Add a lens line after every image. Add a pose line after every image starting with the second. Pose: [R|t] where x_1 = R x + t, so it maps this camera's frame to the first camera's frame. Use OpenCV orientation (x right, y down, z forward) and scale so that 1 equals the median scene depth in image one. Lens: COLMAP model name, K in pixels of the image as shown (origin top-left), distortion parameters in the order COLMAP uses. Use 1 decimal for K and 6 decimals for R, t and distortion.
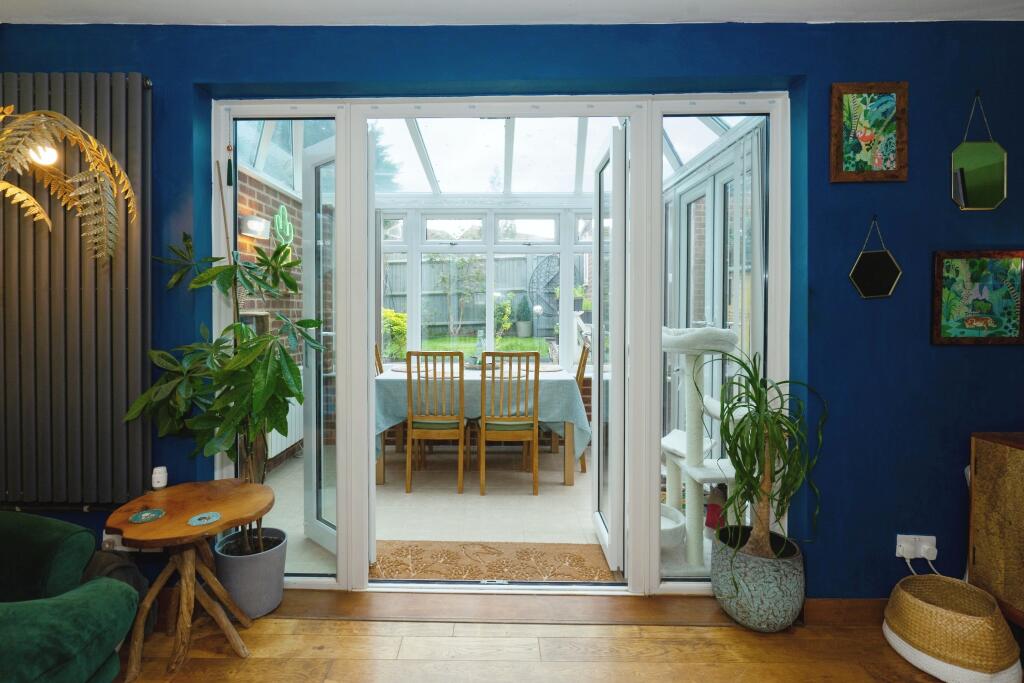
lens RADIAL K [[469.8, 0, 507.9], [0, 469.8, 317.5], [0, 0, 1]] dist [-0.002230, 0.000439]
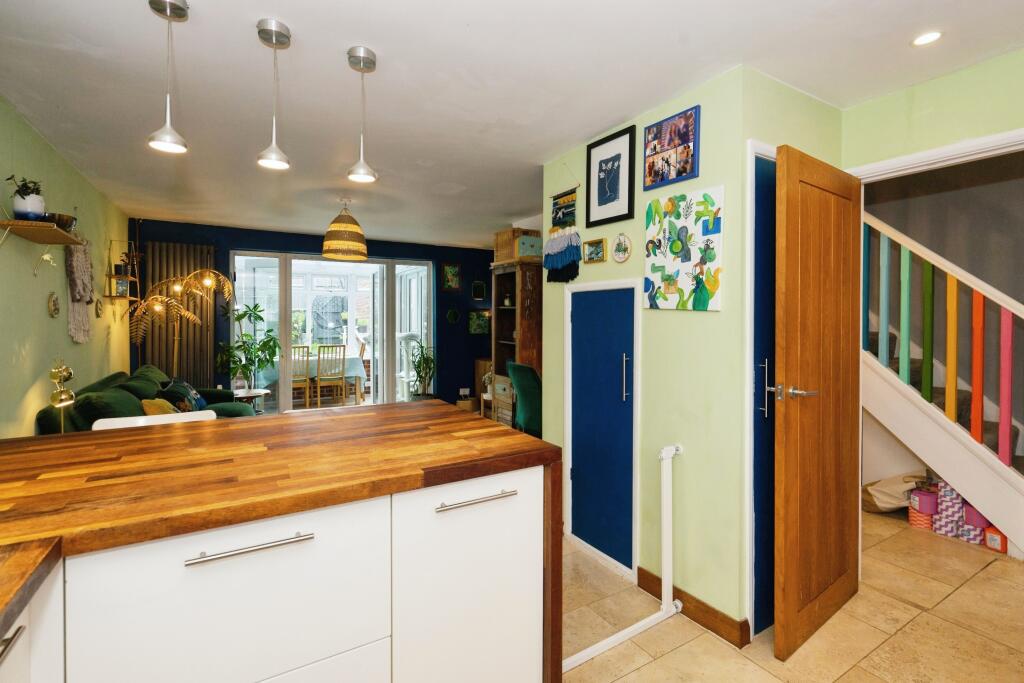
lens RADIAL K [[469.8, 0, 507.9], [0, 469.8, 317.5], [0, 0, 1]] dist [-0.002230, 0.000439]
pose [[0.875837, -0.000266, 0.482607, -0.588830], [0.011496, 0.999728, -0.020311, -0.007075], [-0.482470, 0.023337, 0.875601, -2.348186]]
